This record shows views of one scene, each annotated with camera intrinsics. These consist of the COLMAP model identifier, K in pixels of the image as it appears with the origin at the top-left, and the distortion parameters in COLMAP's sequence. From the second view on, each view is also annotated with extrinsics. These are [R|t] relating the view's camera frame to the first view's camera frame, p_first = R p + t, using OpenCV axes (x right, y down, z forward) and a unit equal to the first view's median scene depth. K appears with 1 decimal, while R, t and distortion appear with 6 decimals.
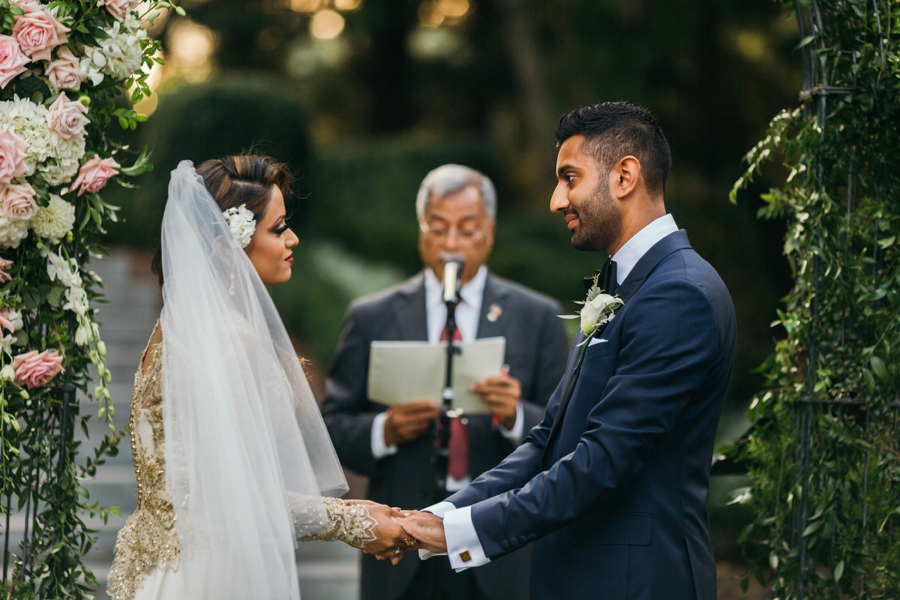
lens RADIAL K [[3411.4, 0, 450.0], [0, 3411.4, 300.0], [0, 0, 1]] dist [0.277289, -2.329336]
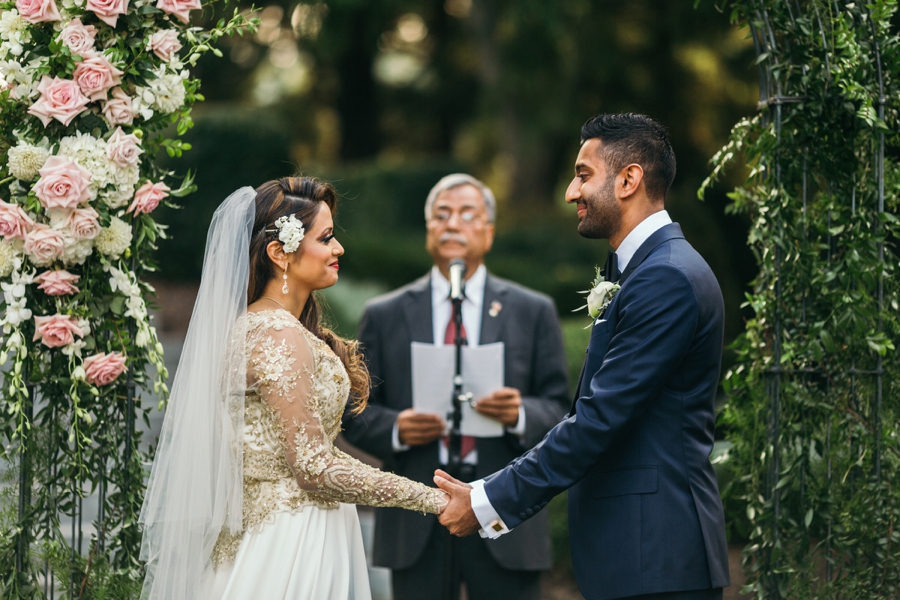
lens RADIAL K [[3411.4, 0, 450.0], [0, 3411.4, 300.0], [0, 0, 1]] dist [0.277289, -2.329336]
pose [[0.999171, -0.039250, 0.010773, -0.016009], [0.039329, 0.999200, -0.007237, 0.009826], [-0.010481, 0.007655, 0.999916, -0.146403]]
